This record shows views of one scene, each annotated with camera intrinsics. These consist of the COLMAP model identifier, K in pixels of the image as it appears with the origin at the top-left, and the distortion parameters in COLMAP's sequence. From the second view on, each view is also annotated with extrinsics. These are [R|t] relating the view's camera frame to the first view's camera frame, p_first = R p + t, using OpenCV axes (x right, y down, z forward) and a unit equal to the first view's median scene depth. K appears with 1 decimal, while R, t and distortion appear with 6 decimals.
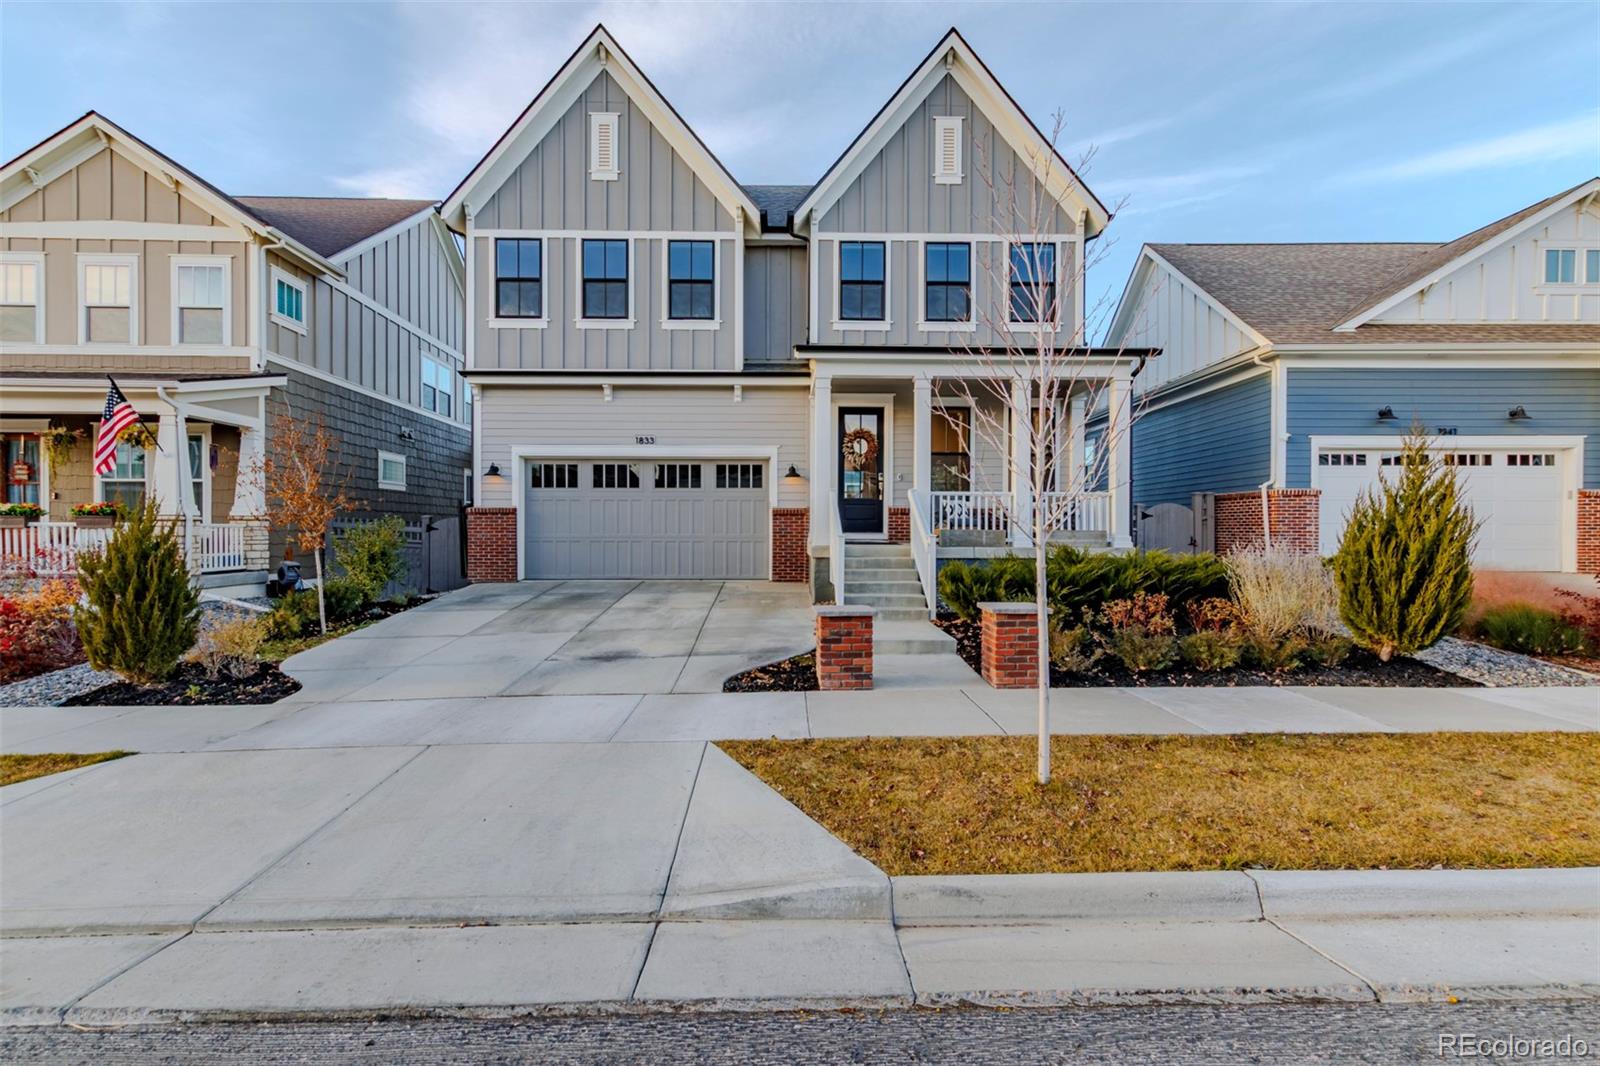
lens RADIAL K [[746.7, 0, 800.0], [0, 746.7, 533.0], [0, 0, 1]] dist [0.002867, -0.000089]
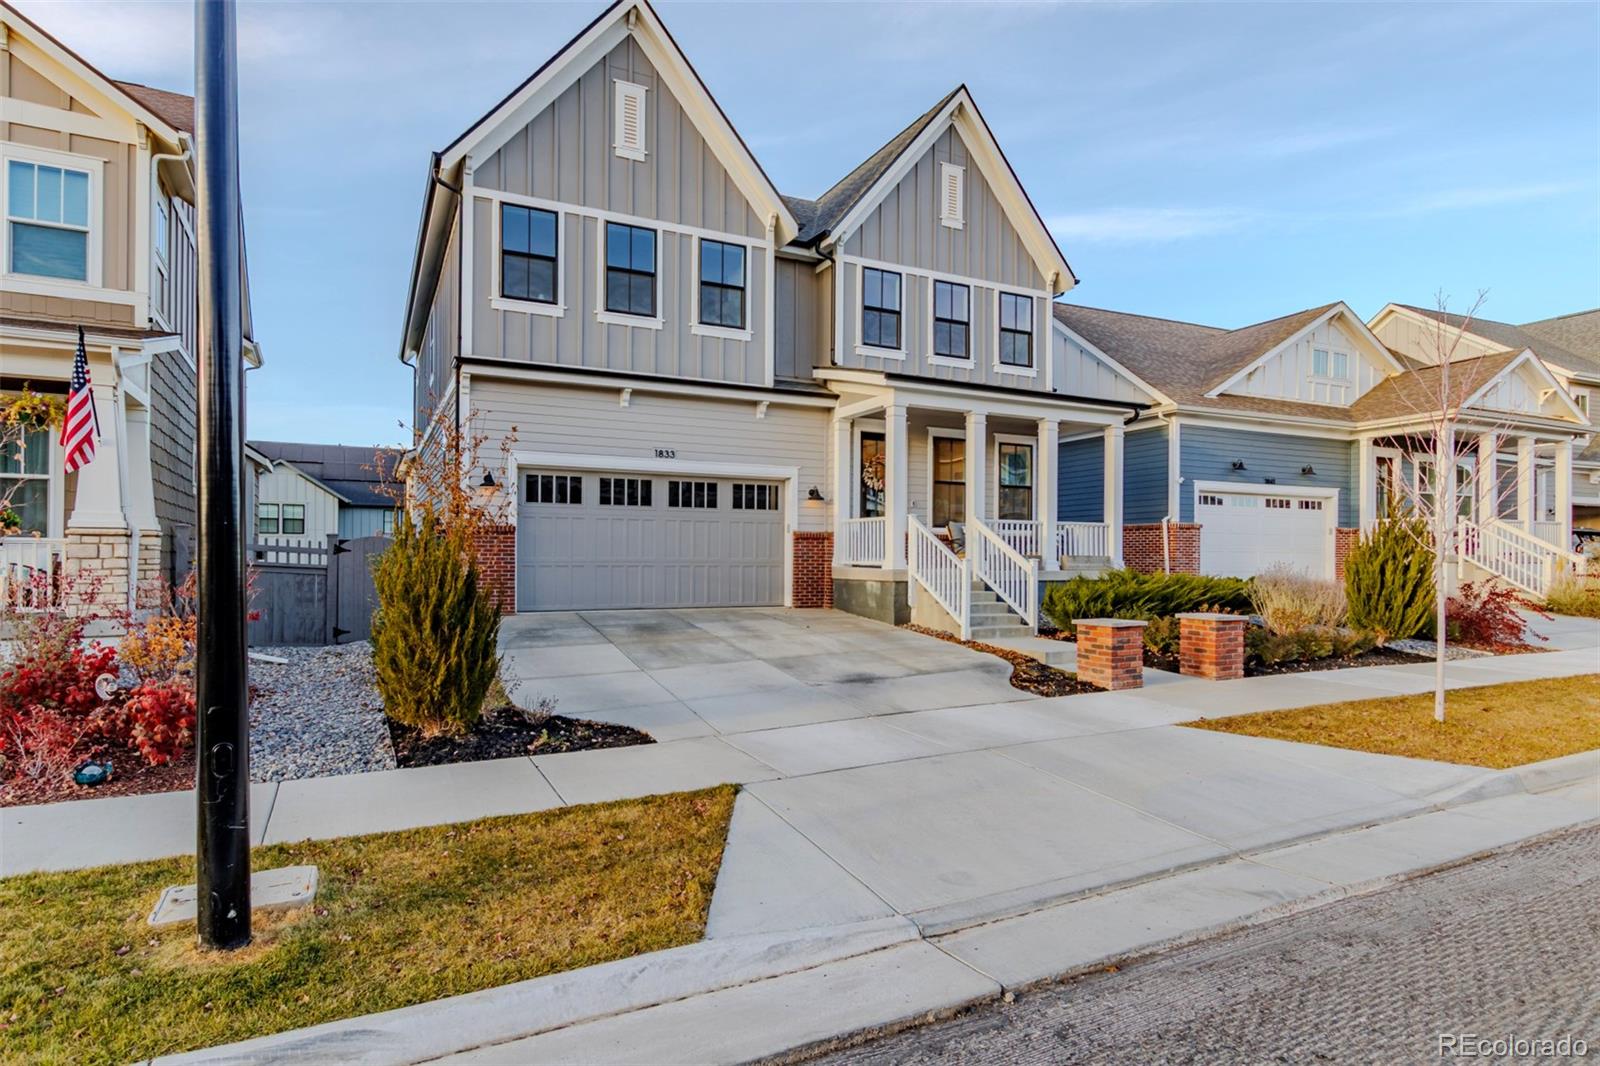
lens RADIAL K [[867.0, 0, 800.0], [0, 867.0, 550.3], [0, 0, 1]] dist [-0.000697, 0.002449]
pose [[0.901894, 0.006790, 0.431904, -0.521989], [-0.003450, 0.999958, -0.008516, 0.000753], [-0.431944, 0.006191, 0.901879, -0.011951]]
